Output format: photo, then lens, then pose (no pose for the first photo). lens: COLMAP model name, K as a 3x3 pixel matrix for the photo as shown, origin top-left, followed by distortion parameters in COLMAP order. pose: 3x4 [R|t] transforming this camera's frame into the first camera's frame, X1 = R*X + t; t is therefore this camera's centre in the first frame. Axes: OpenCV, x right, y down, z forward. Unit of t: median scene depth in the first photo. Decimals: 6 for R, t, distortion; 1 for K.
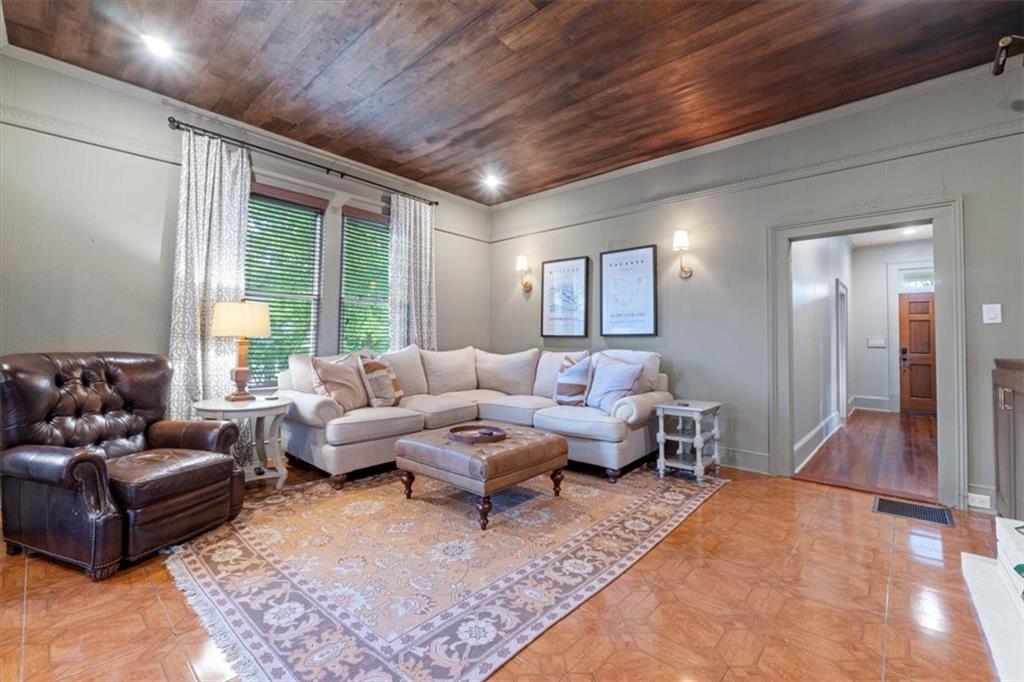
lens RADIAL K [[437.3, 0, 508.5], [0, 437.3, 336.6], [0, 0, 1]] dist [-0.003253, -0.000083]
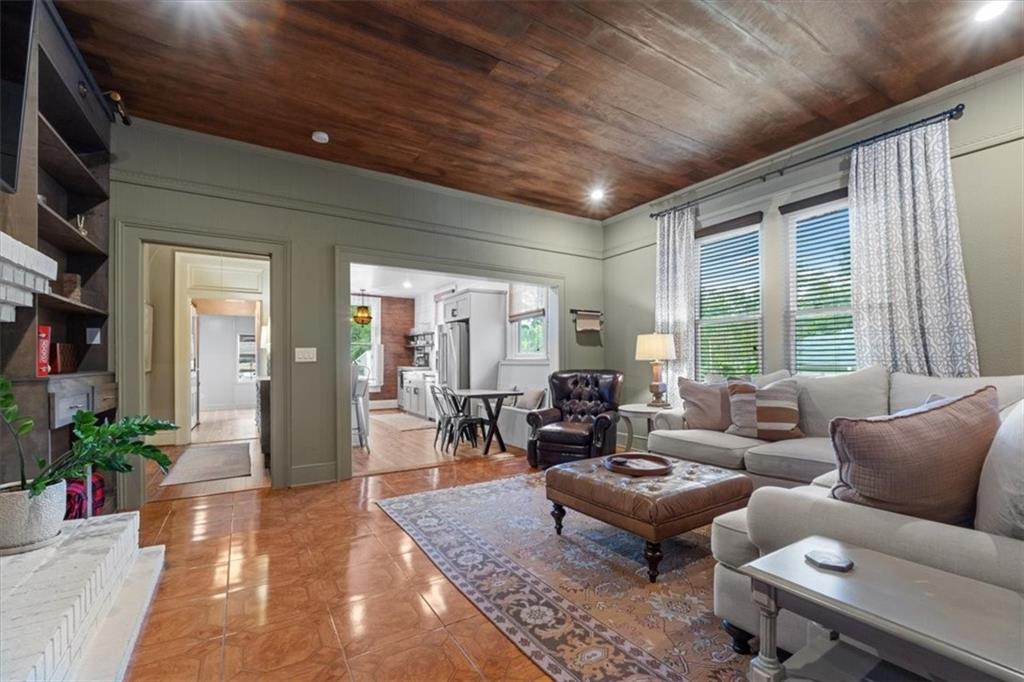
lens RADIAL K [[437.3, 0, 506.8], [0, 437.3, 365.6], [0, 0, 1]] dist [-0.003253, -0.000083]
pose [[-0.283881, -0.006085, -0.958840, 1.009448], [0.009322, 0.999915, -0.009106, 0.034990], [0.958814, -0.011523, -0.283800, 1.182566]]
